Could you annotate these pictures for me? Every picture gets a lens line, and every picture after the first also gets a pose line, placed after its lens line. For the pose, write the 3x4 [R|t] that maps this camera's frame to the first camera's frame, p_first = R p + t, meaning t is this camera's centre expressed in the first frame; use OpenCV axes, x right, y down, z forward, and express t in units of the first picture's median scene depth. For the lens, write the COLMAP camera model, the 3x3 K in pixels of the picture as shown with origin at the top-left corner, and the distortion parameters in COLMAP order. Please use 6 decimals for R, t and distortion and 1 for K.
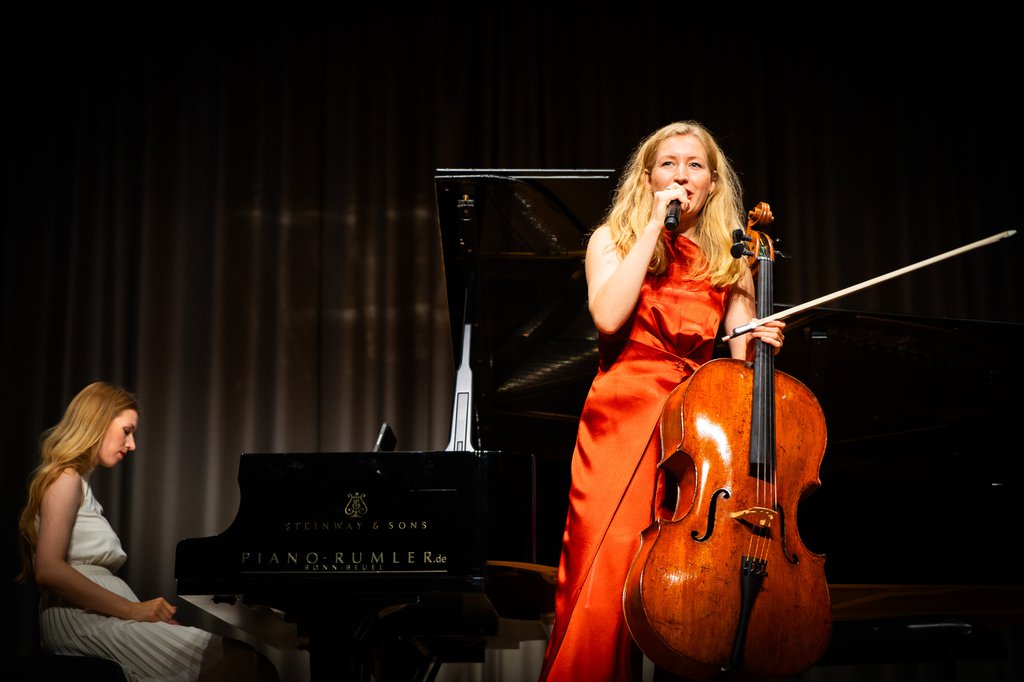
lens RADIAL K [[2112.7, 0, 512.0], [0, 2112.7, 341.0], [0, 0, 1]] dist [0.063446, 0.330524]
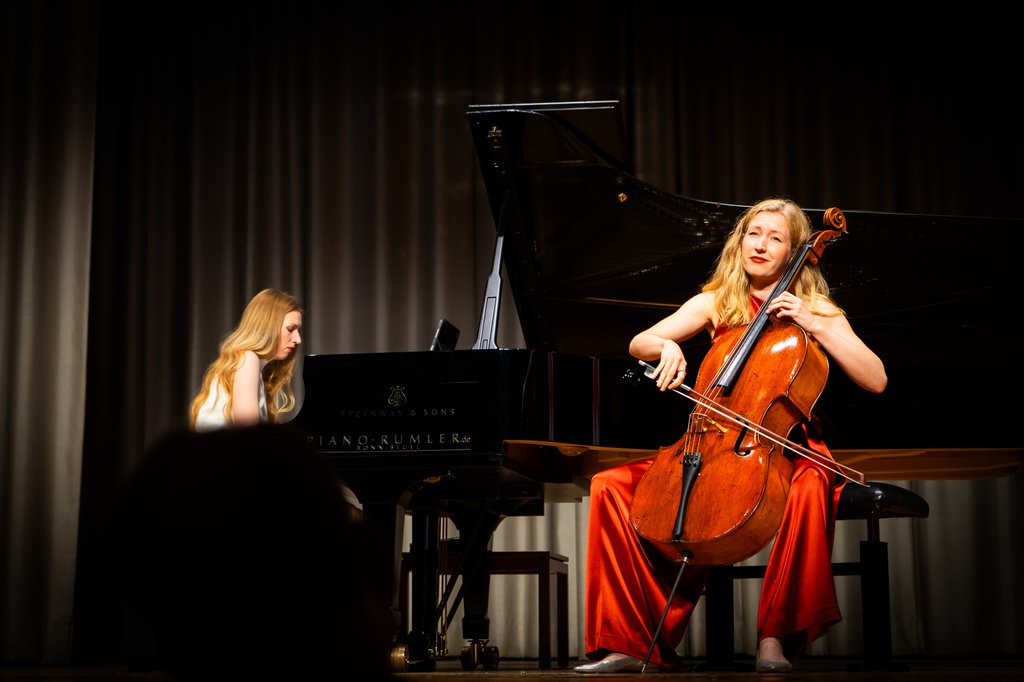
lens RADIAL K [[2112.7, 0, 512.0], [0, 2112.7, 341.0], [0, 0, 1]] dist [0.063446, 0.330524]
pose [[0.990619, -0.023781, -0.134571, 0.146086], [0.035749, 0.995546, 0.087234, -0.053691], [0.131897, -0.091227, 0.987057, -0.172879]]
